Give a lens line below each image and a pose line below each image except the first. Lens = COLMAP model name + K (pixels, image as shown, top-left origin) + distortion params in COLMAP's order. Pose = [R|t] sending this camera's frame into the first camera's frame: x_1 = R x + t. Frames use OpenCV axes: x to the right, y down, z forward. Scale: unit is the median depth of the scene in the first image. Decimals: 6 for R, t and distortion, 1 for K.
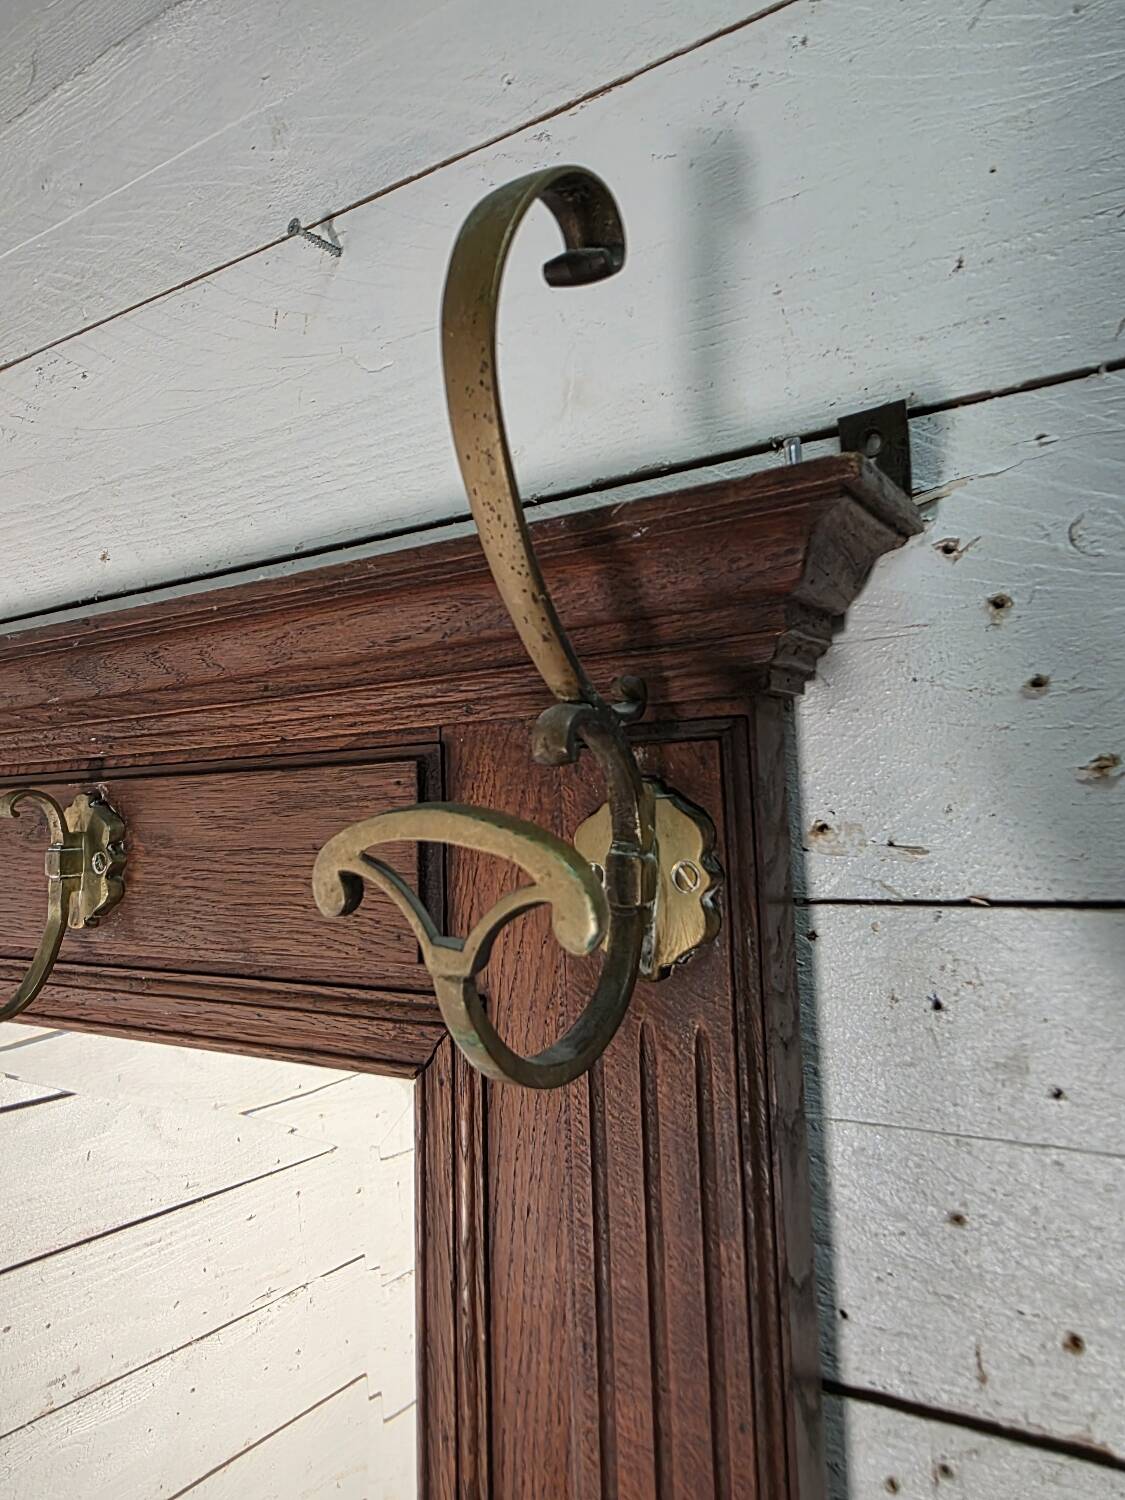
lens RADIAL K [[1007.2, 0, 578.3], [0, 1007.2, 690.8], [0, 0, 1]] dist [0.061206, -0.053469]
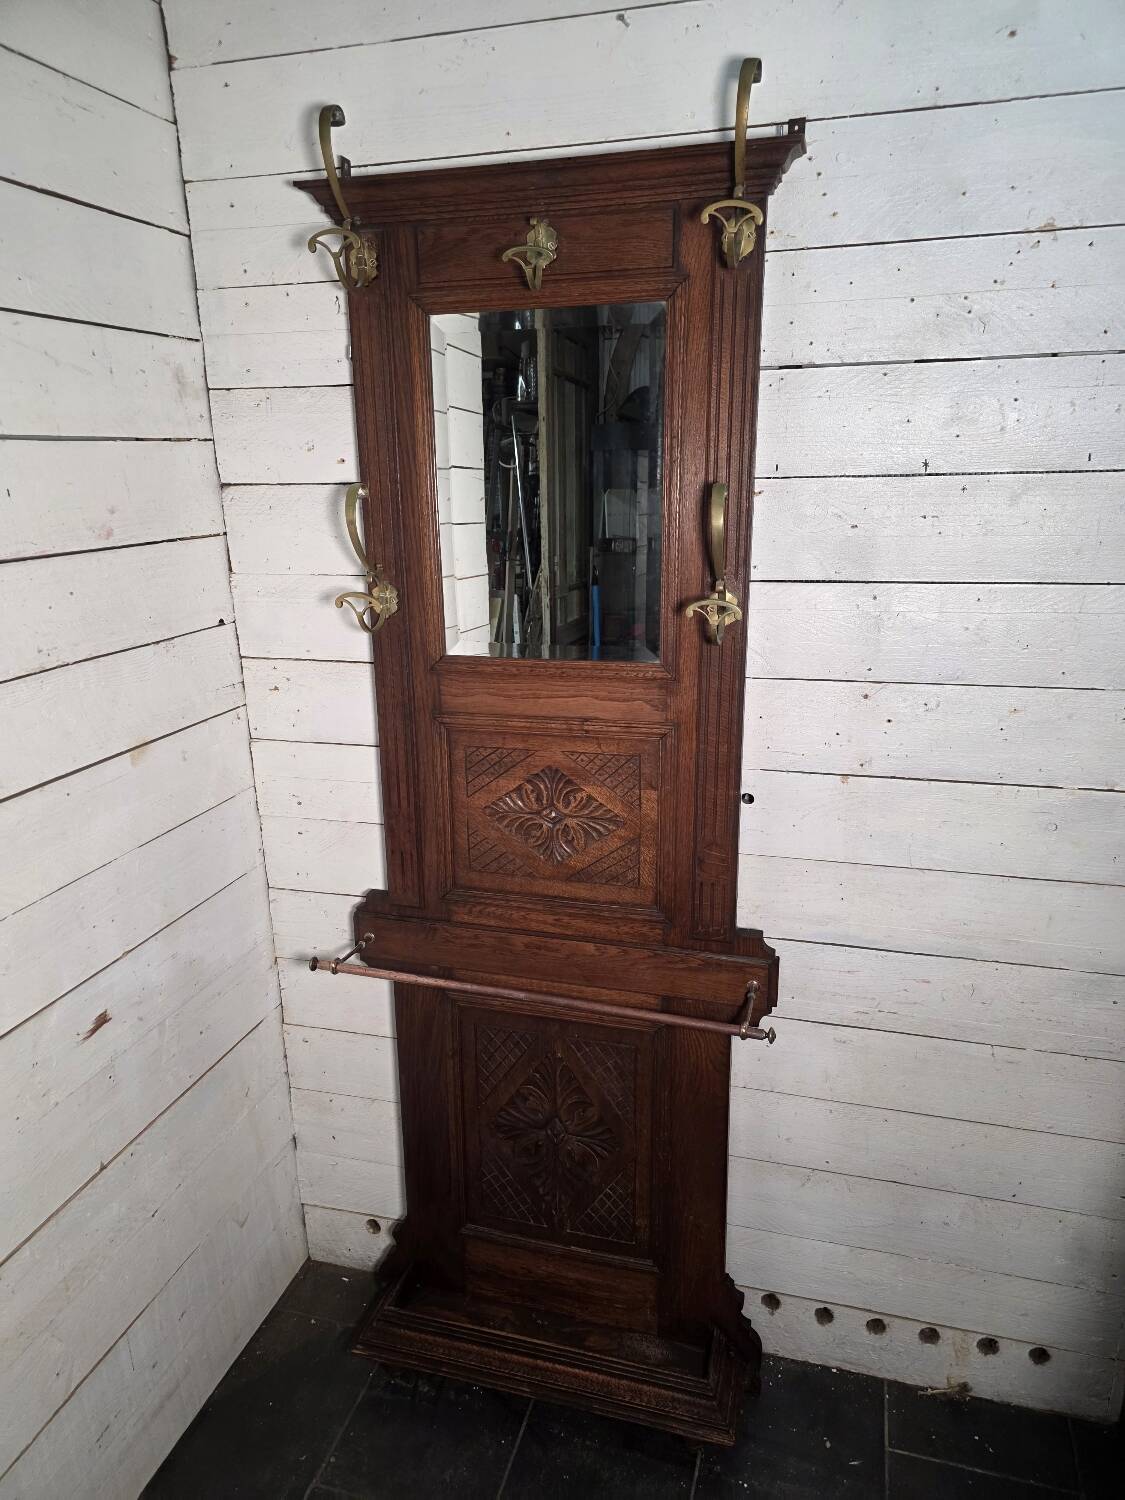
lens RADIAL K [[1007.2, 0, 578.2], [0, 1007.2, 767.8], [0, 0, 1]] dist [0.061206, -0.053469]
pose [[0.960448, -0.054297, 0.273116, -1.931528], [-0.054013, 0.925850, 0.374010, 0.692408], [-0.273172, -0.373969, 0.886298, -3.598748]]
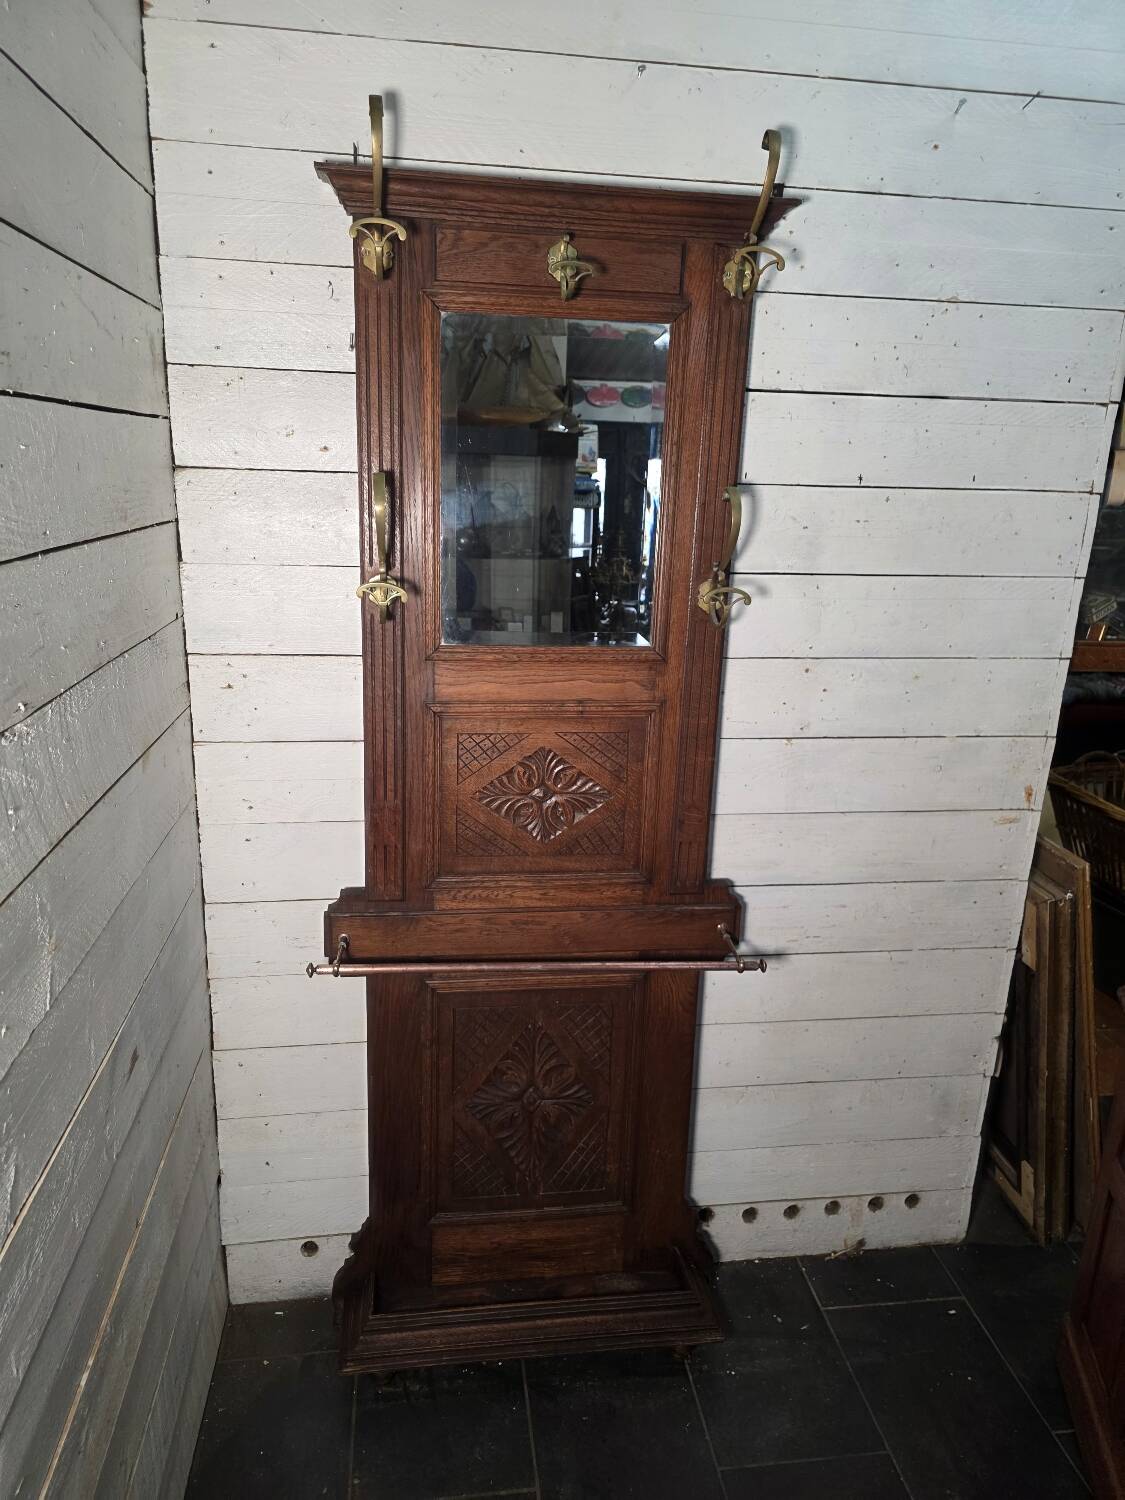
lens RADIAL K [[1007.2, 0, 554.8], [0, 1007.2, 761.2], [0, 0, 1]] dist [0.061206, -0.053469]
pose [[0.769216, -0.110922, 0.629287, -4.134771], [-0.129903, 0.937107, 0.323969, 0.923940], [-0.625645, -0.330949, 0.706428, -2.875643]]
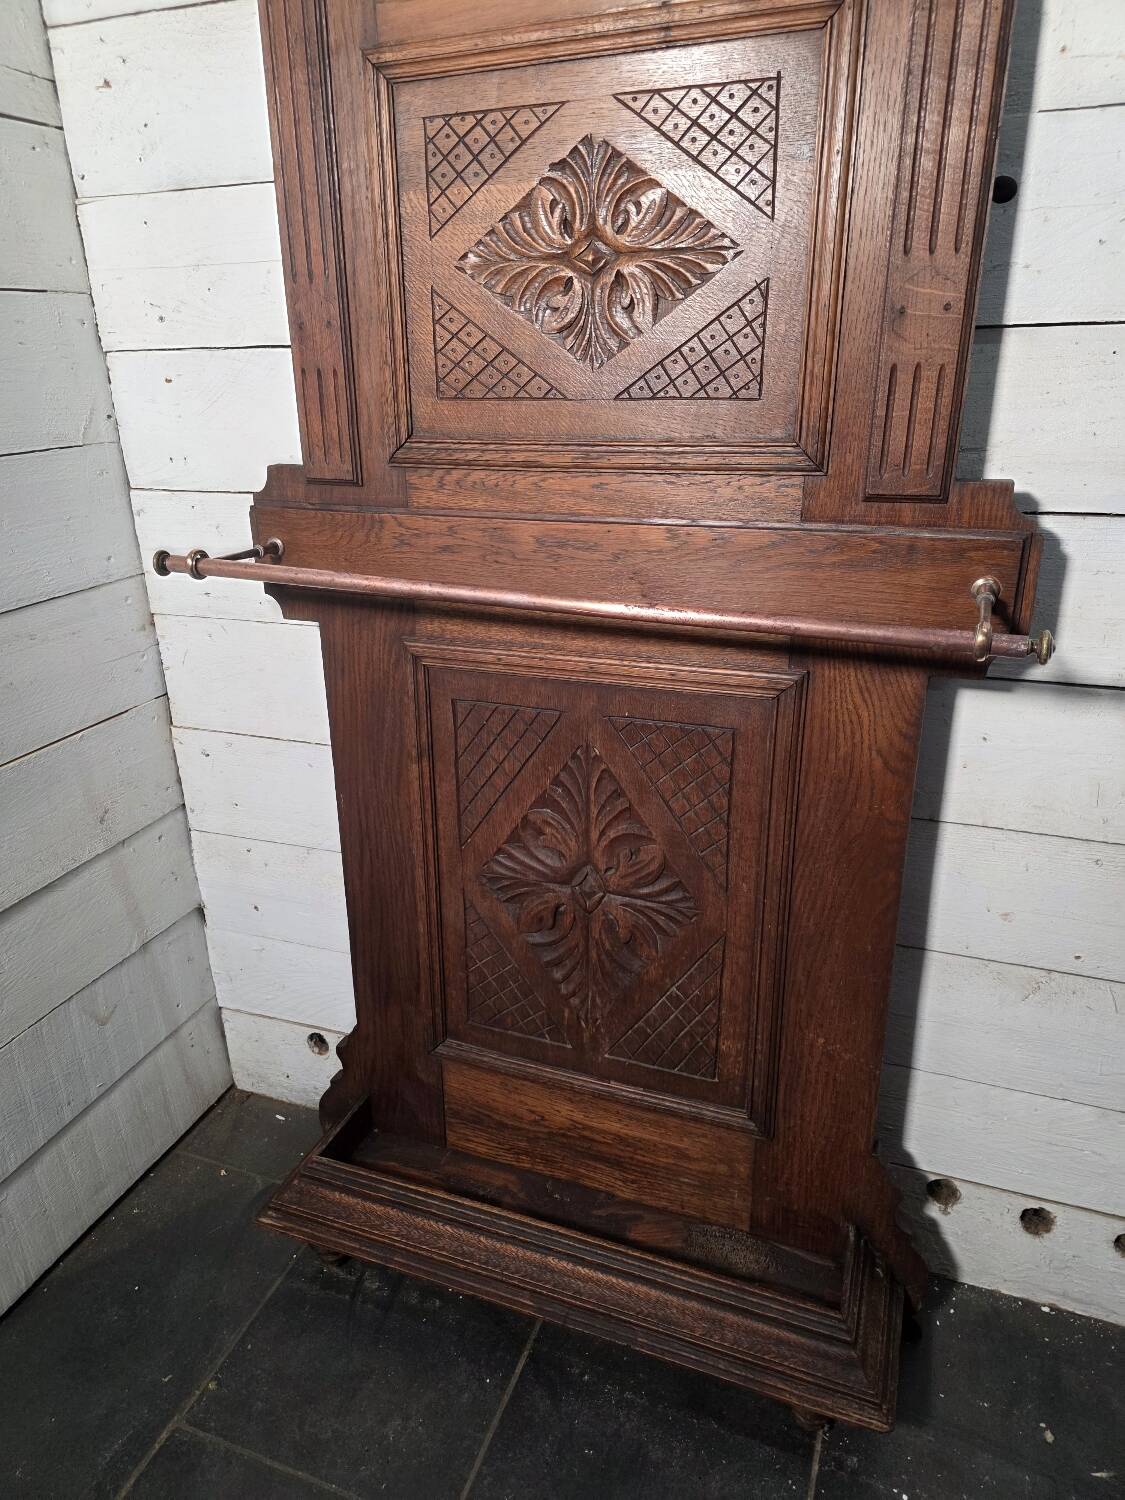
lens RADIAL K [[1007.2, 0, 551.3], [0, 1007.2, 755.6], [0, 0, 1]] dist [0.061206, -0.053469]
pose [[0.982485, -0.047637, 0.180147, -1.274682], [-0.040155, 0.889932, 0.454322, 2.926229], [-0.181961, -0.453598, 0.872433, -1.882385]]
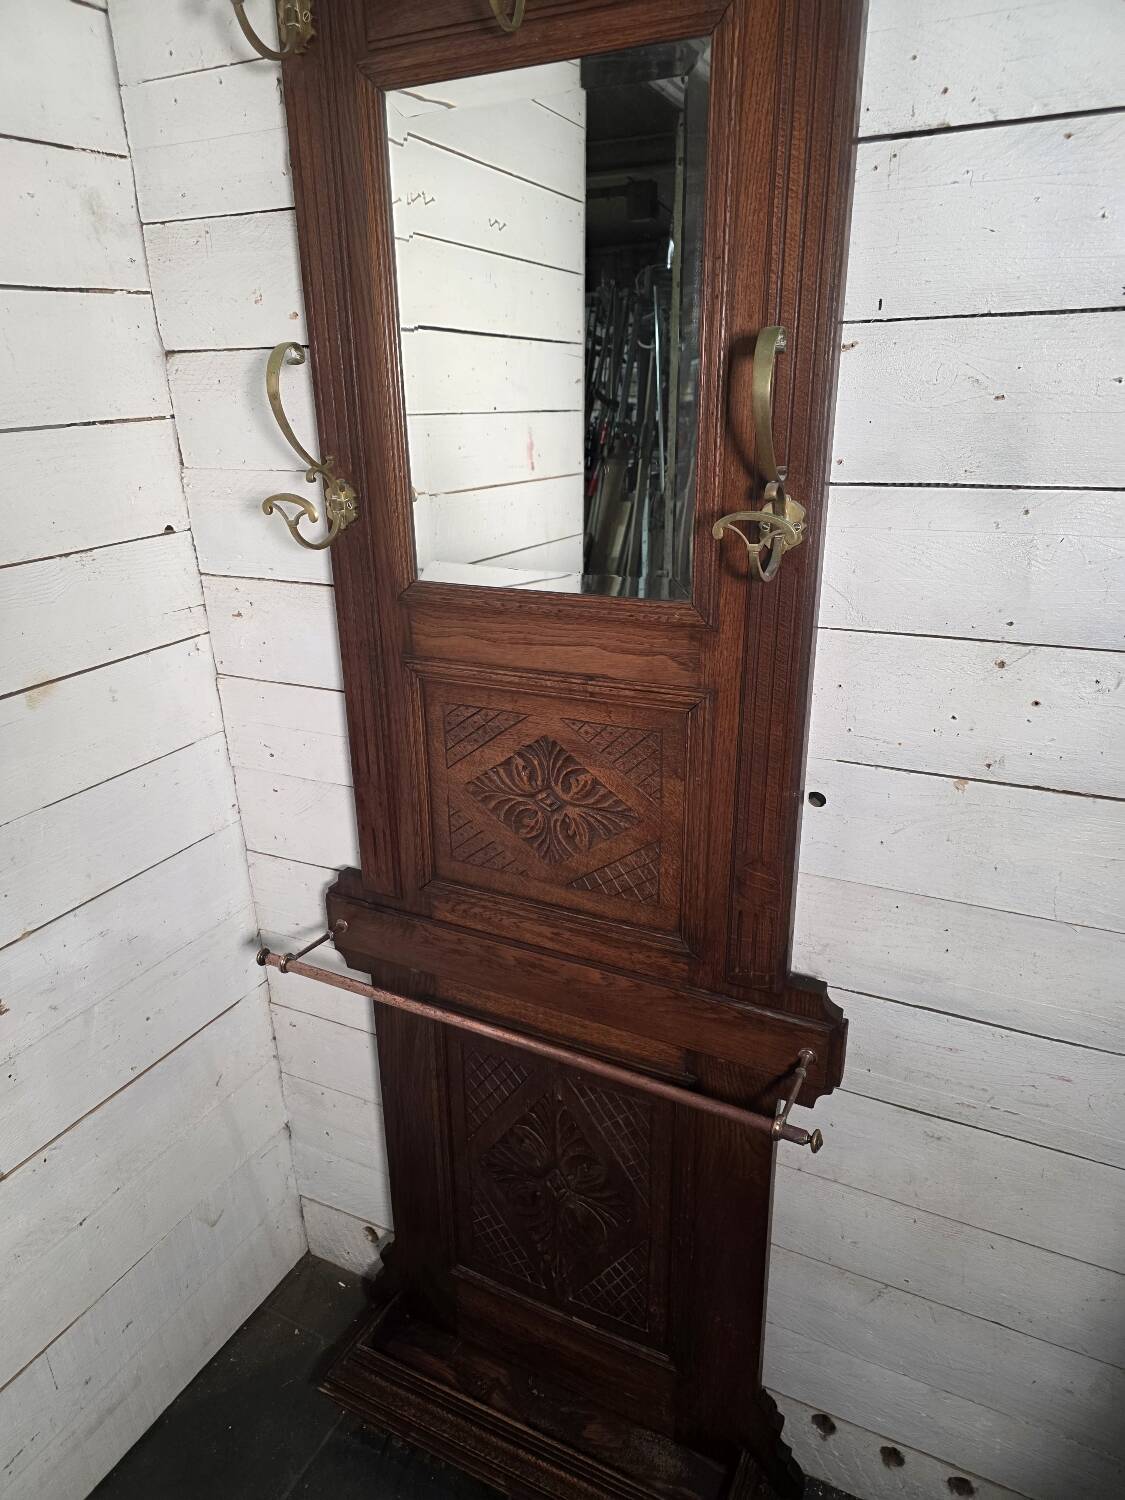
lens RADIAL K [[1007.2, 0, 553.7], [0, 1007.2, 765.3], [0, 0, 1]] dist [0.061206, -0.053469]
pose [[0.997007, -0.014478, 0.075947, -0.886709], [-0.022343, 0.886440, 0.462303, 0.950892], [-0.074015, -0.462616, 0.883464, -2.387408]]
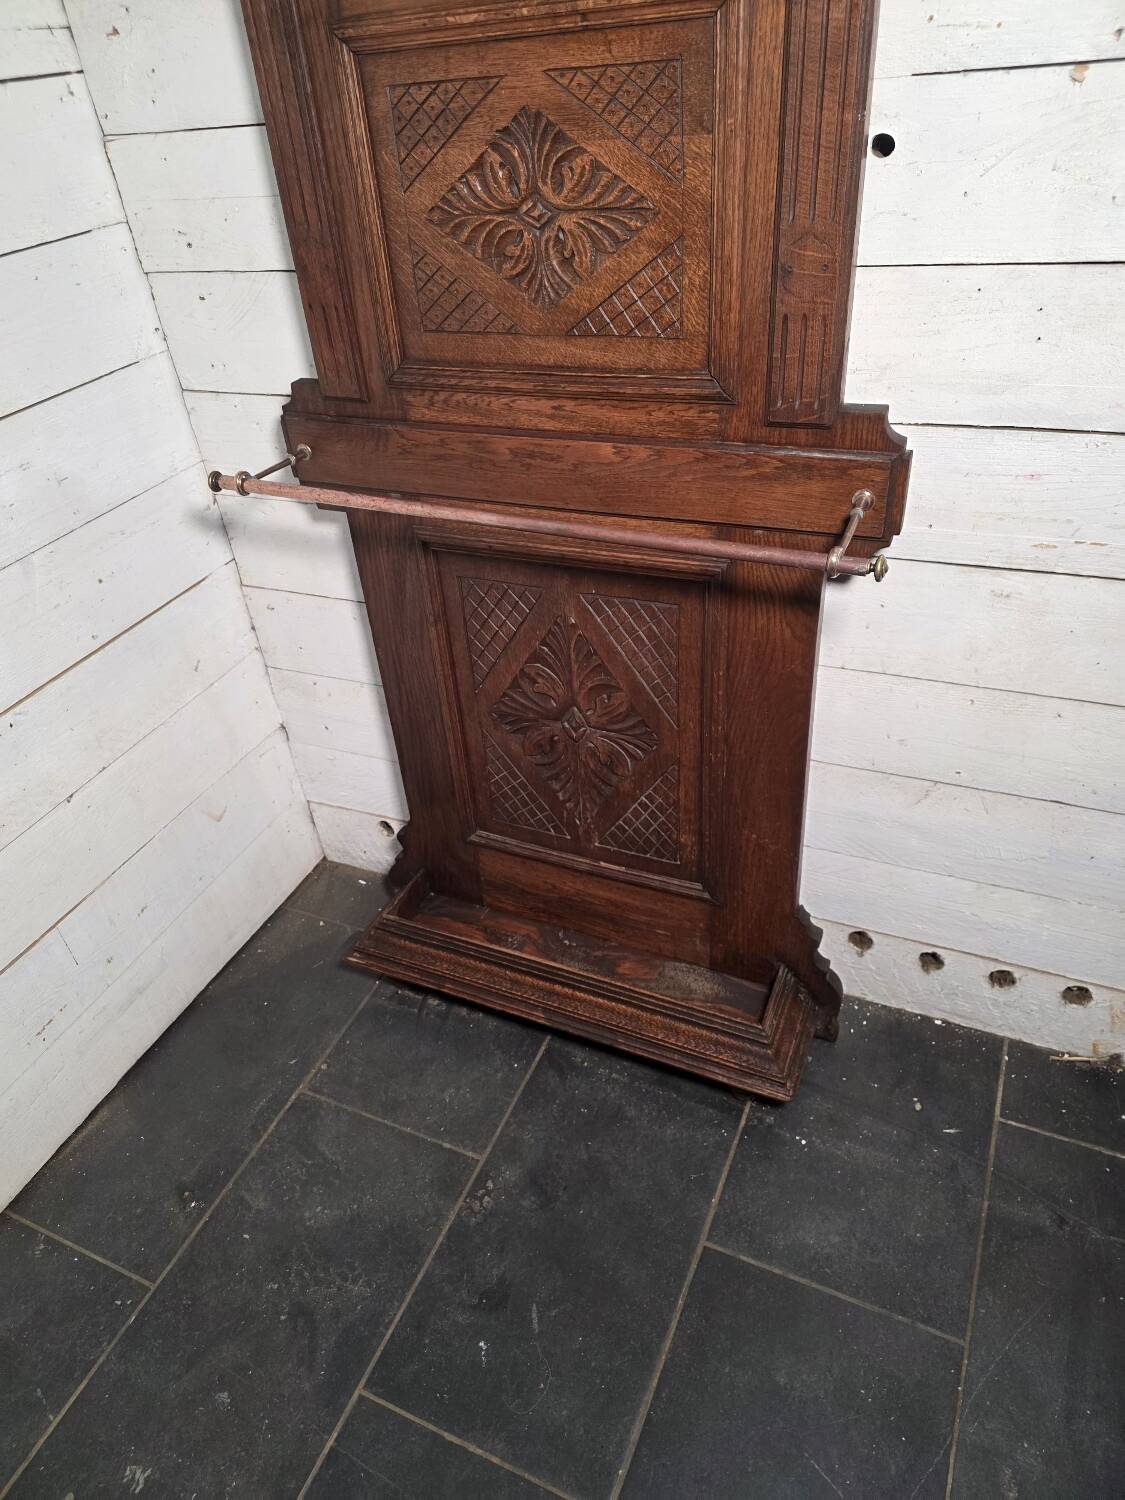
lens RADIAL K [[1007.2, 0, 547.2], [0, 1007.2, 762.7], [0, 0, 1]] dist [0.061206, -0.053469]
pose [[0.991611, -0.109155, 0.069230, -0.982444], [0.035296, 0.743908, 0.667350, 2.103377], [-0.124345, -0.659308, 0.741520, -2.429651]]
